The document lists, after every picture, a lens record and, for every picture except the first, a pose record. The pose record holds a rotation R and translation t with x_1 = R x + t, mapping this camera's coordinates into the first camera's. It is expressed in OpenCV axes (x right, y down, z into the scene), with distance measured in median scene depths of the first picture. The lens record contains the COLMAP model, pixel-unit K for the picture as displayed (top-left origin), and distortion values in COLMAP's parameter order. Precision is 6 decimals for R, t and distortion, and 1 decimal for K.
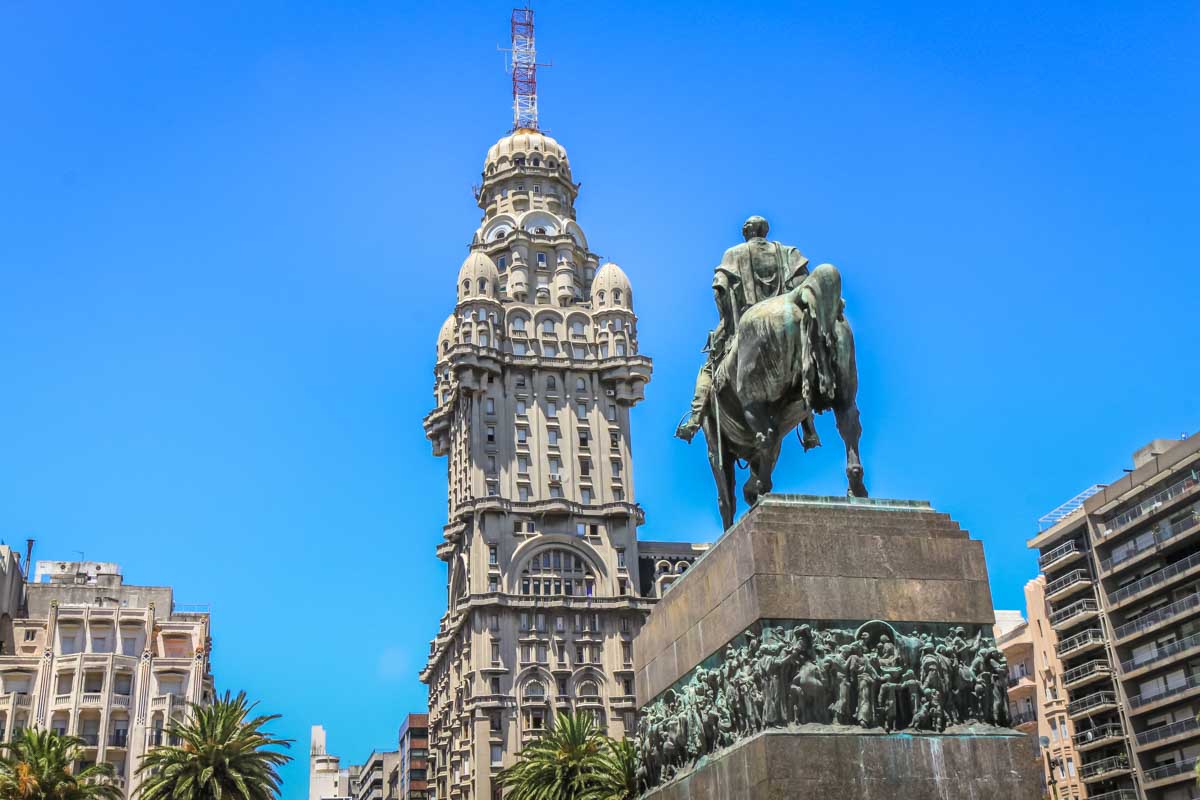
lens RADIAL K [[1402.6, 0, 600.0], [0, 1402.6, 400.0], [0, 0, 1]] dist [0.007151, 0.011513]
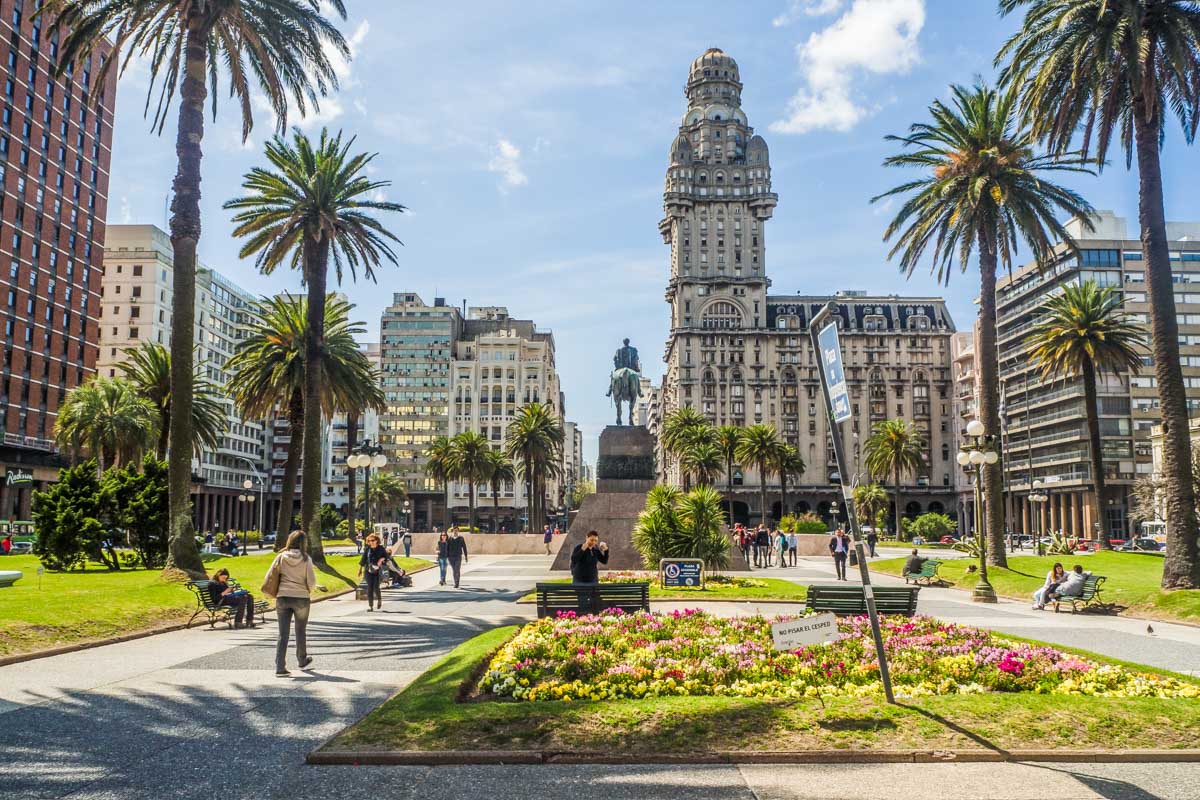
lens RADIAL K [[1402.6, 0, 600.0], [0, 1402.6, 400.0], [0, 0, 1]] dist [0.007151, 0.011513]
pose [[0.960702, 0.027586, -0.276206, 0.333162], [0.060845, 0.949922, 0.306506, -0.353939], [0.270830, -0.311267, 0.910914, -0.805939]]
